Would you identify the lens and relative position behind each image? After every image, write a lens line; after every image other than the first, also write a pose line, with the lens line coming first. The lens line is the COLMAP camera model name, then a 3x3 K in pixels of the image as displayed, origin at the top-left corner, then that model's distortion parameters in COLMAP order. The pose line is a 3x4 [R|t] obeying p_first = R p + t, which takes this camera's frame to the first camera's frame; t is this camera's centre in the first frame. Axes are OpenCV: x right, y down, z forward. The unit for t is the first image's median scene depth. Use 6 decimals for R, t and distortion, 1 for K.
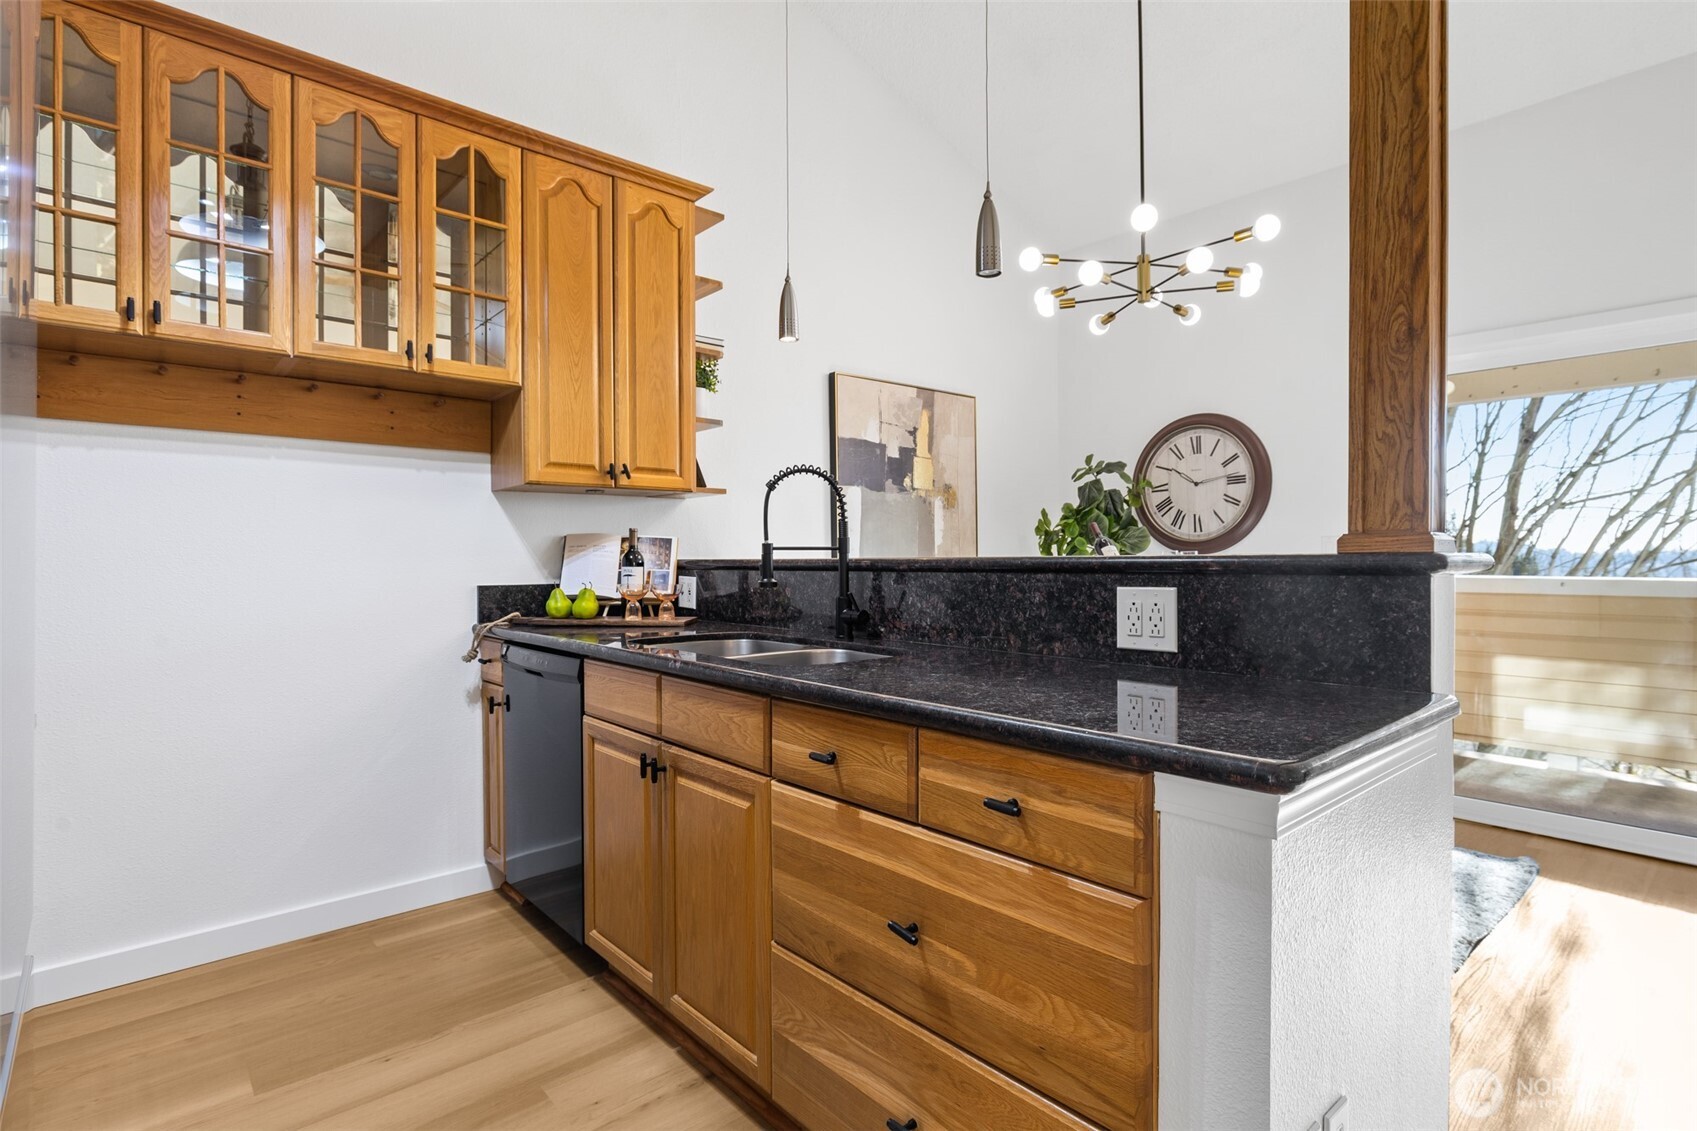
lens RADIAL K [[826.1, 0, 861.2], [0, 826.1, 558.5], [0, 0, 1]] dist [-0.009135, 0.001016]
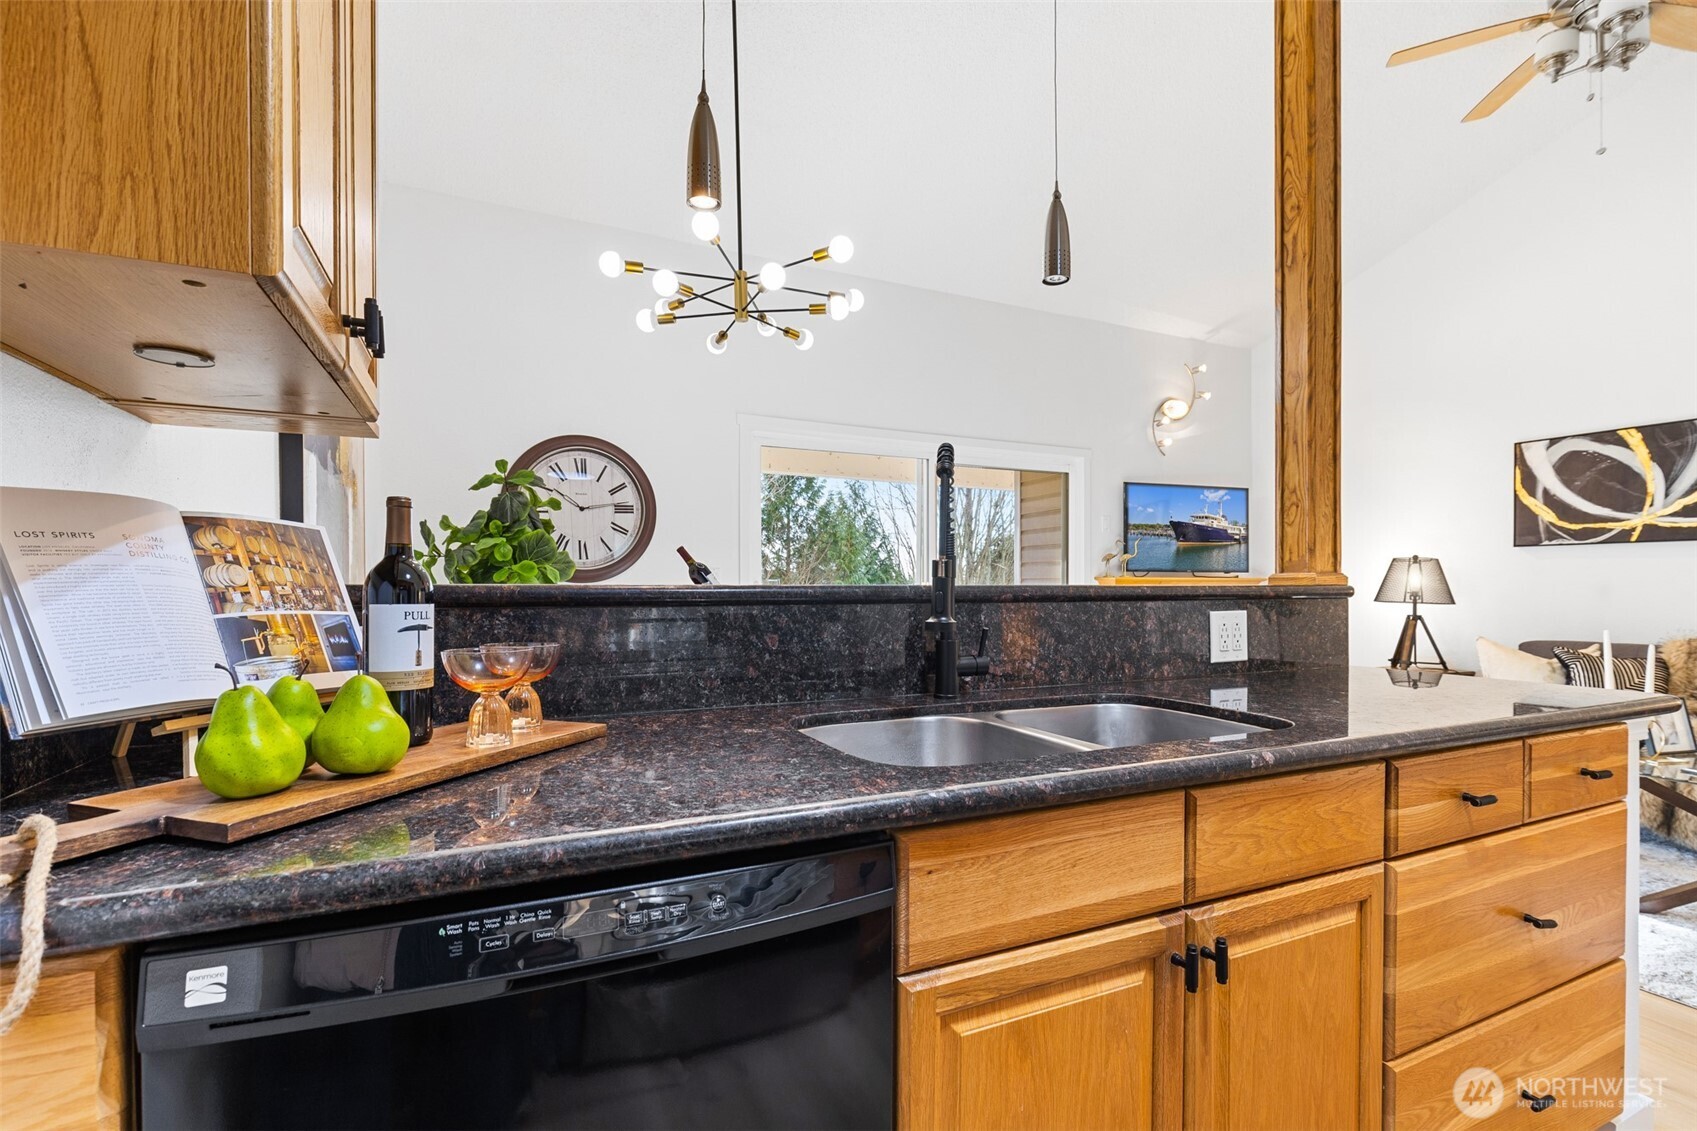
lens RADIAL K [[761.7, 0, 842.3], [0, 761.7, 590.3], [0, 0, 1]] dist [0.000349, -0.001545]
pose [[0.287244, 0.000016, 0.957857, -0.555022], [-0.003222, 0.999994, 0.000950, 0.002897], [-0.957852, -0.003359, 0.287243, 0.741027]]
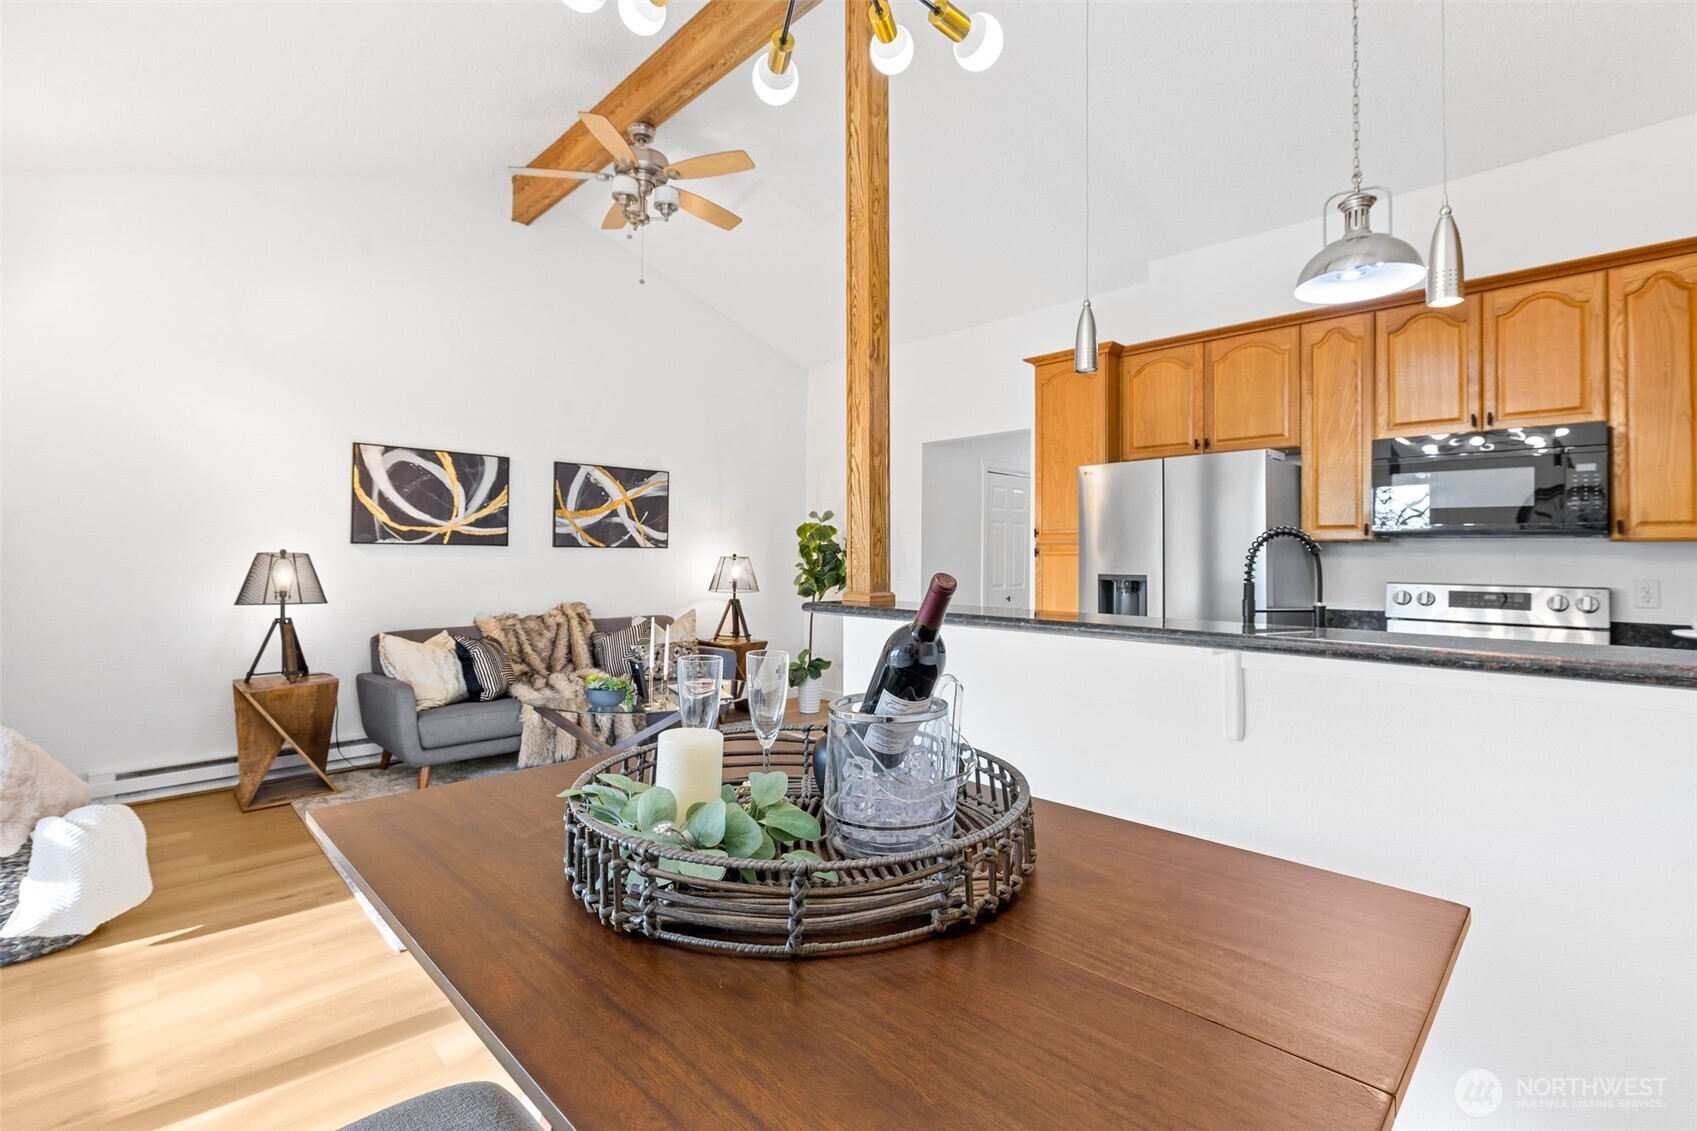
lens RADIAL K [[761.7, 0, 849.0], [0, 761.7, 542.0], [0, 0, 1]] dist [0.000349, -0.001545]
pose [[-0.999249, -0.001085, -0.038735, 0.392714], [-0.000301, 0.999795, -0.020239, -0.062503], [0.038749, -0.020212, -0.999045, 1.538360]]
